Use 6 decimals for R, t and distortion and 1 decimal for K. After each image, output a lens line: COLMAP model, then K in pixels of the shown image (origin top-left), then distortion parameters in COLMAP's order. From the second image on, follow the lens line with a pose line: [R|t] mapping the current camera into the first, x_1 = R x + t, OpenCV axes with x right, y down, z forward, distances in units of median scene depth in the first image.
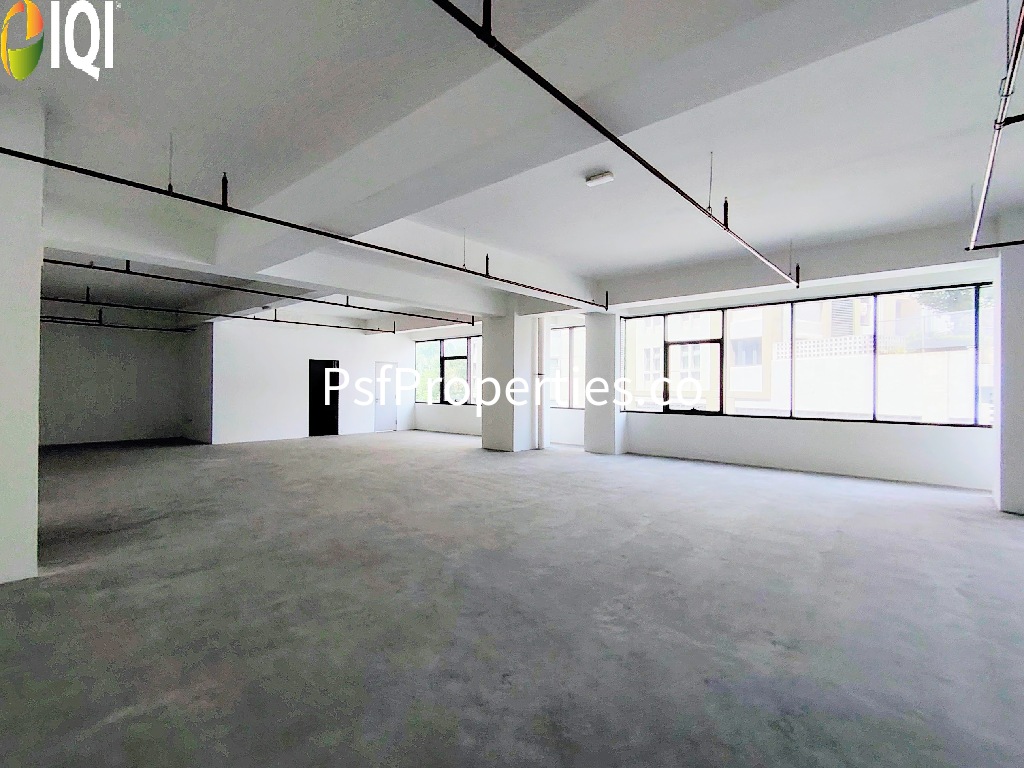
lens RADIAL K [[482.1, 0, 515.6], [0, 482.1, 386.9], [0, 0, 1]] dist [0.003723, 0.000407]
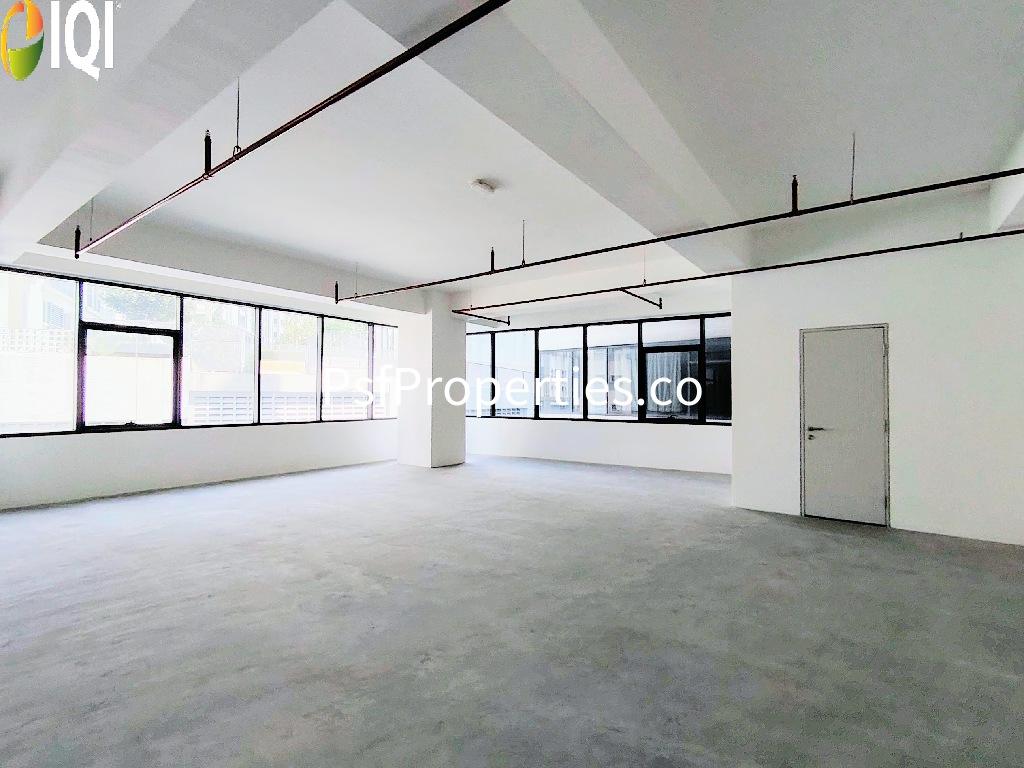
lens RADIAL K [[482.1, 0, 515.6], [0, 482.1, 386.9], [0, 0, 1]] dist [0.003723, 0.000407]
pose [[-0.080807, 0.012197, 0.996655, -1.020155], [-0.009045, 0.999875, -0.012969, -0.009124], [-0.996689, -0.010063, -0.080687, 1.223885]]
